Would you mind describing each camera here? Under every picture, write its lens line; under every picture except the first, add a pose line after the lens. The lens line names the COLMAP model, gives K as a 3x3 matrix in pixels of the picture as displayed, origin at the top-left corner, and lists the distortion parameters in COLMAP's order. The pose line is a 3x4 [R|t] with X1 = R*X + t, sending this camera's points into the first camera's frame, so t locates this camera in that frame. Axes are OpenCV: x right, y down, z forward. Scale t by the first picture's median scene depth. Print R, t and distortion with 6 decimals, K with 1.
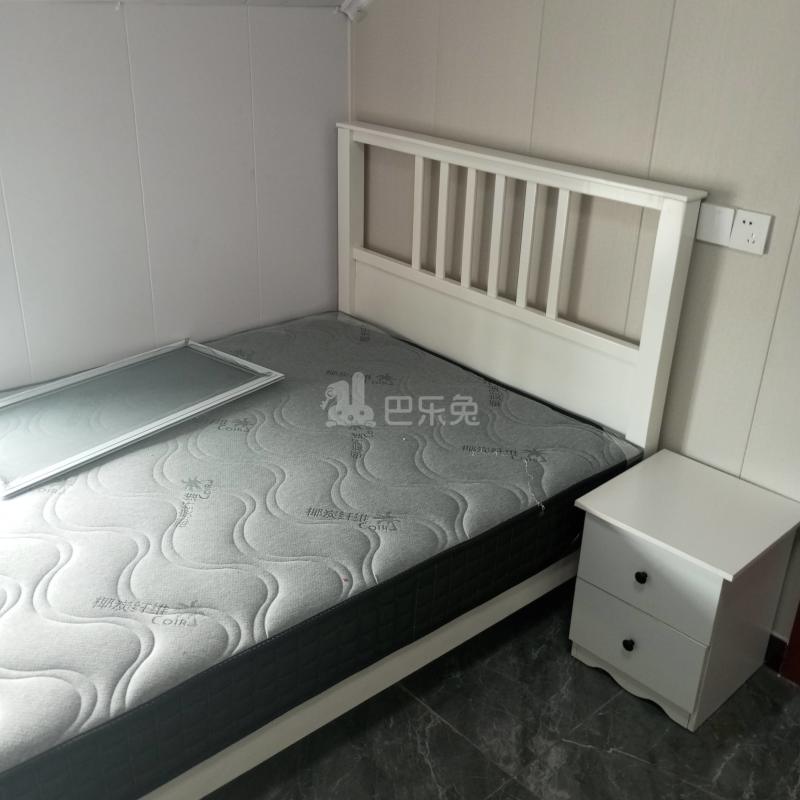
lens RADIAL K [[887.5, 0, 399.7], [0, 887.5, 401.9], [0, 0, 1]] dist [0.027352, 0.000000]
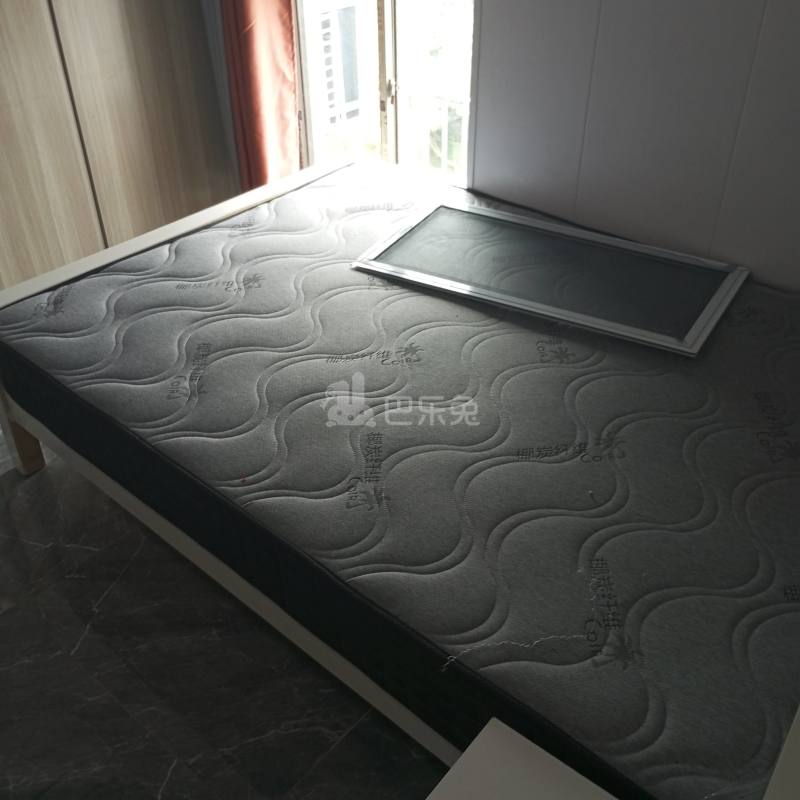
lens RADIAL K [[887.5, 0, 399.8], [0, 887.5, 398.0], [0, 0, 1]] dist [0.027352, 0.000000]
pose [[0.110264, 0.552422, -0.826240, 0.566469], [-0.401290, 0.785282, 0.471485, -0.305817], [0.909290, 0.279574, 0.308270, 0.730691]]
